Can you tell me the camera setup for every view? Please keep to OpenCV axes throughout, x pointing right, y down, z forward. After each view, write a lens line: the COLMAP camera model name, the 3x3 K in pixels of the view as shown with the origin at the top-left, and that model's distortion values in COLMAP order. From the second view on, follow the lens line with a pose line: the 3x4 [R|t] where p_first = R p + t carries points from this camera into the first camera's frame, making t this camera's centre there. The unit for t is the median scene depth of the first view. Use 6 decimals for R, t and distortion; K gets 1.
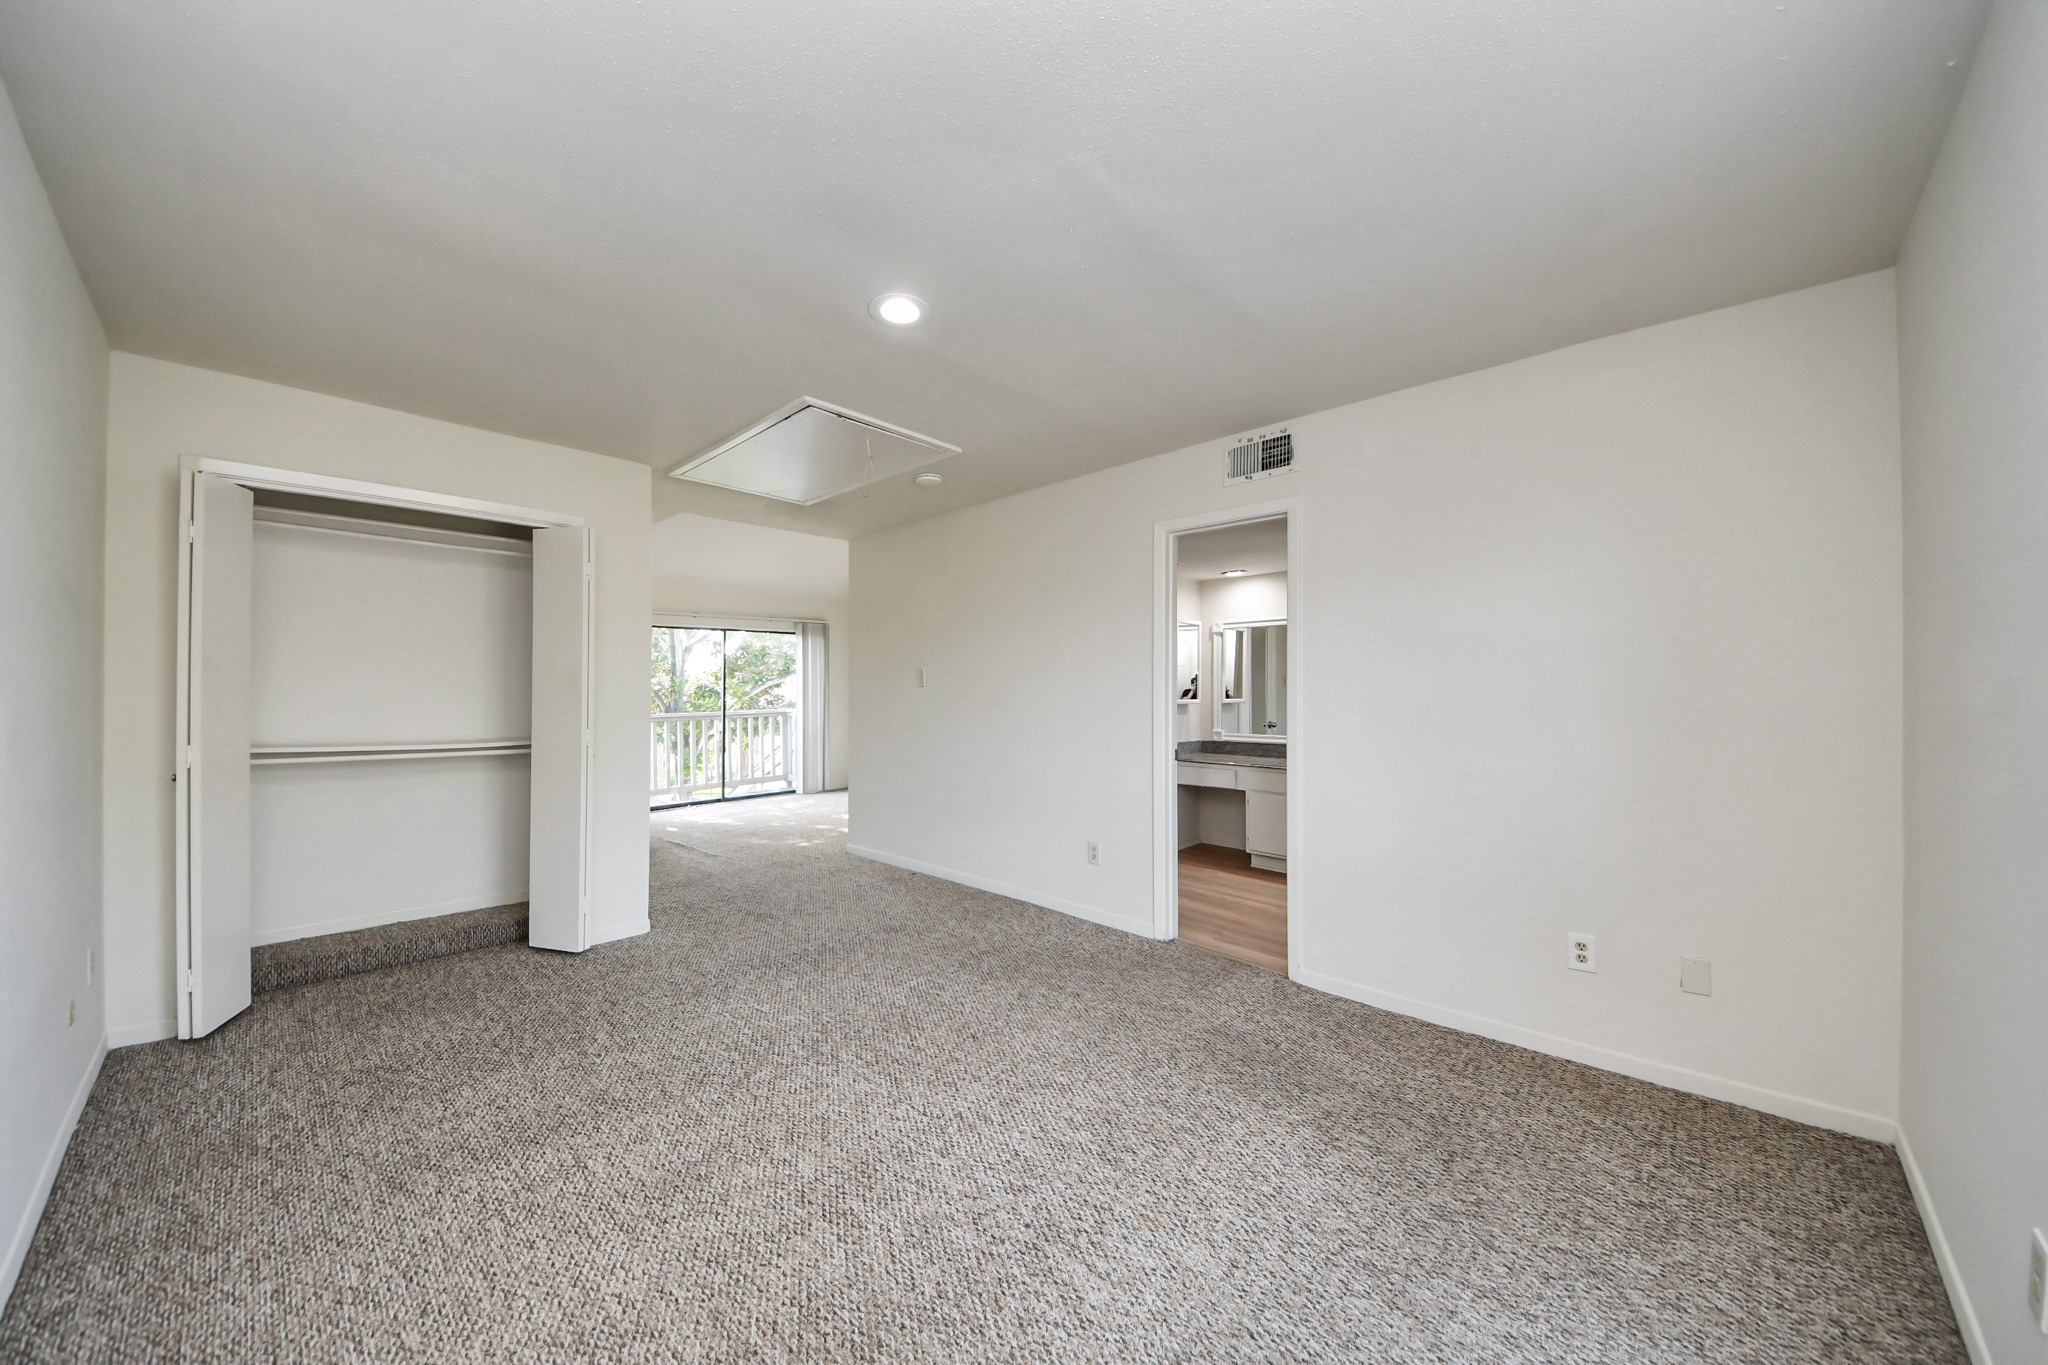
lens RADIAL K [[734.9, 0, 1024.0], [0, 734.9, 682.5], [0, 0, 1]] dist [0.001674, -0.006733]
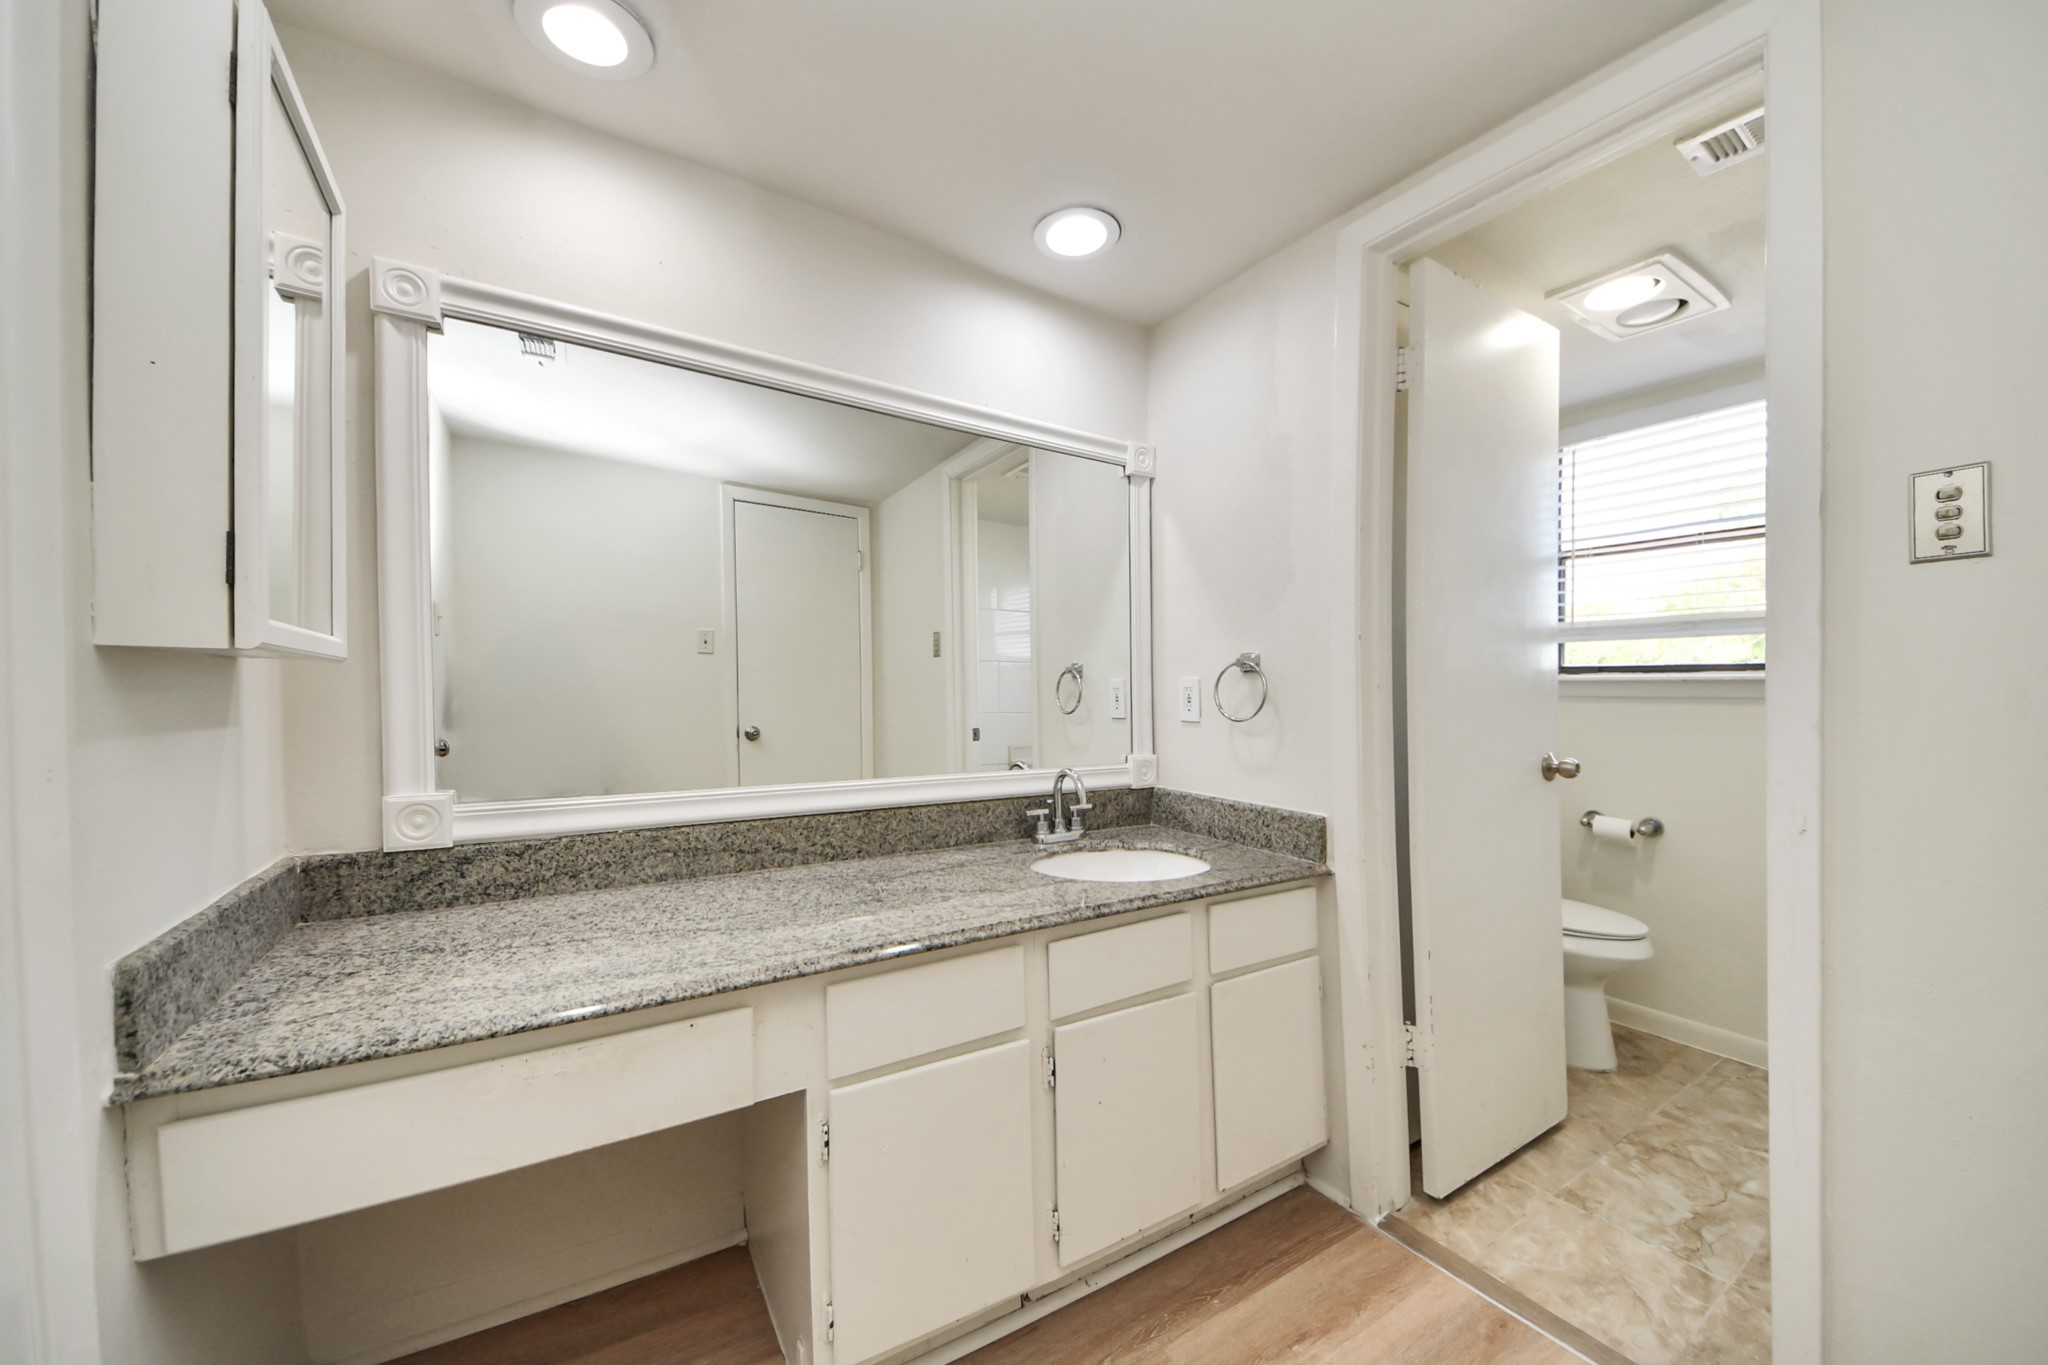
lens RADIAL K [[726.7, 0, 1011.7], [0, 726.7, 694.0], [0, 0, 1]] dist [0.036844, -0.022383]
pose [[0.251171, 0.002268, 0.967940, 0.108290], [-0.015019, 0.999886, 0.001555, 0.033871], [-0.967826, -0.014928, 0.251177, 0.790160]]
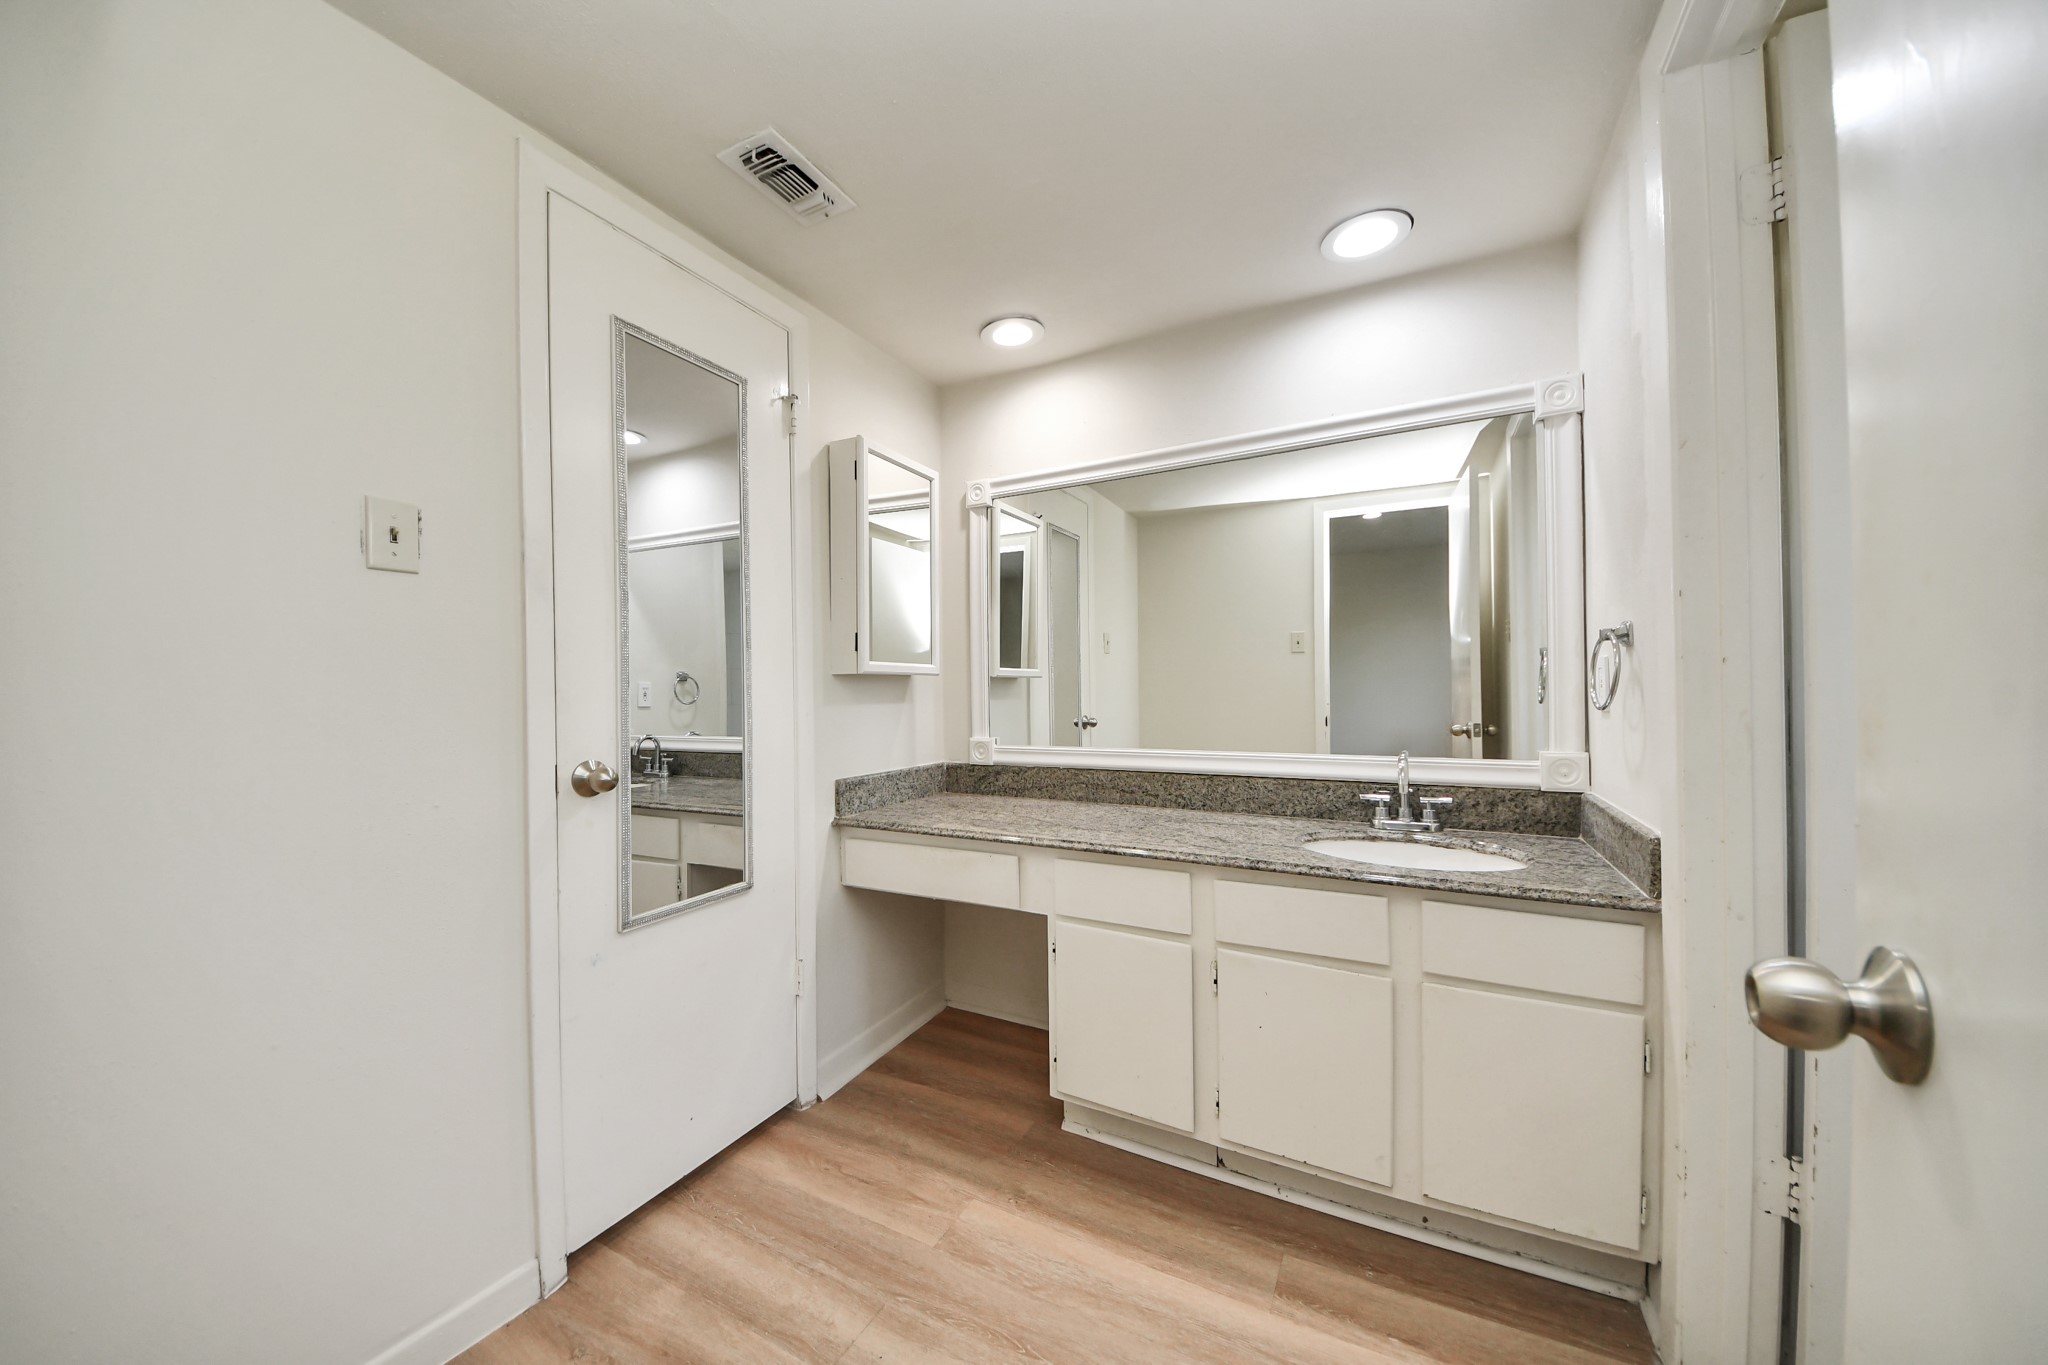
lens RADIAL K [[734.9, 0, 1024.0], [0, 734.9, 682.5], [0, 0, 1]] dist [0.001674, -0.006733]
pose [[0.966963, -0.013209, 0.254573, 0.181121], [0.012168, 0.999910, 0.005662, 0.030810], [-0.254625, -0.002378, 0.967037, 0.589710]]
